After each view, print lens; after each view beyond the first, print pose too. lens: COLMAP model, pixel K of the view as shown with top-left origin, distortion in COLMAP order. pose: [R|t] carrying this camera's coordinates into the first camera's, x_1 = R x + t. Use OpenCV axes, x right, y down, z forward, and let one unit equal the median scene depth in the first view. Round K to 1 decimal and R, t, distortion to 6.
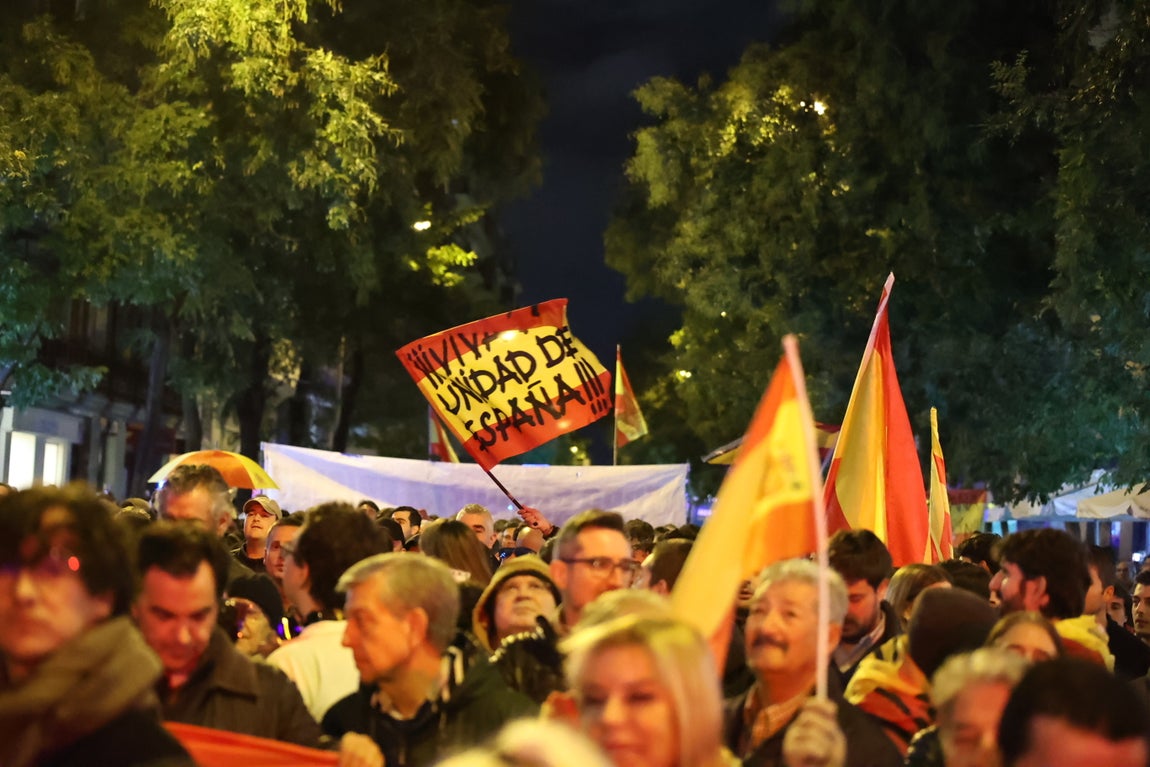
lens RADIAL K [[2504.4, 0, 575.0], [0, 2504.4, 383.5], [0, 0, 1]] dist [-0.135587, -0.024499]
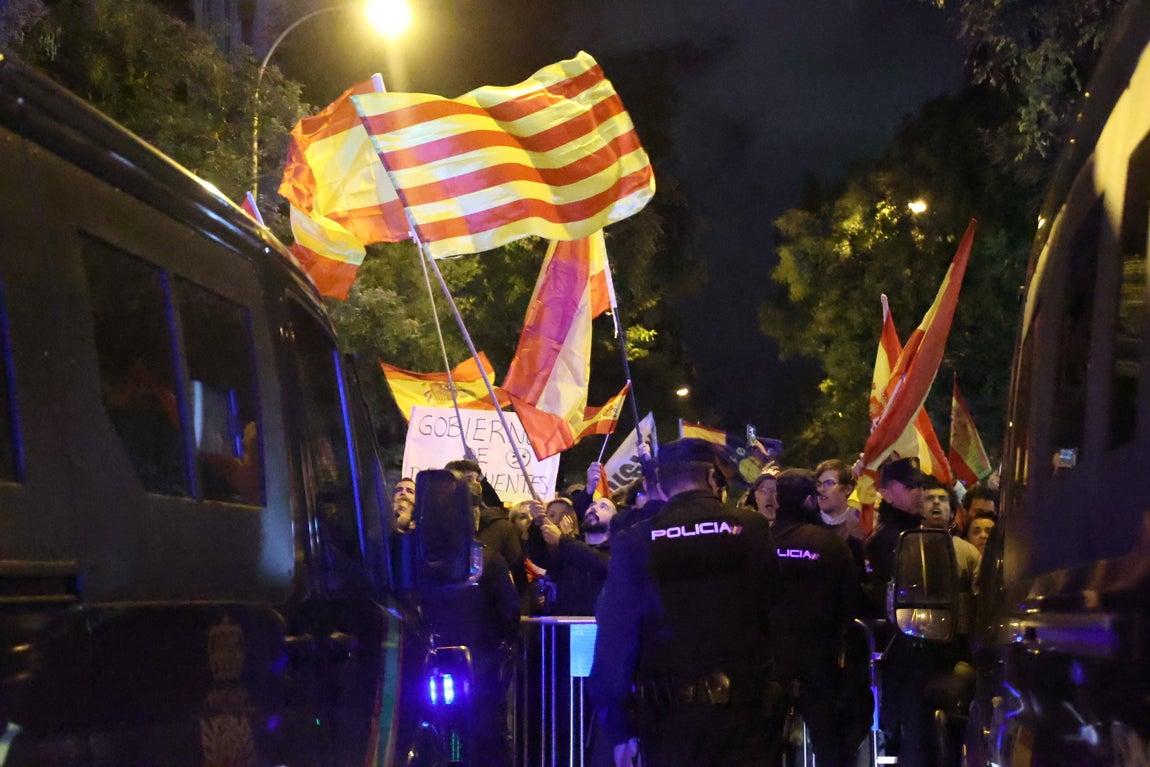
lens RADIAL K [[2504.4, 0, 575.0], [0, 2504.4, 383.5], [0, 0, 1]] dist [-0.135587, -0.024499]
pose [[0.995845, -0.065613, -0.063144, -0.004991], [0.064443, 0.997713, -0.020395, -0.005514], [0.064338, 0.016241, 0.997796, -0.388194]]
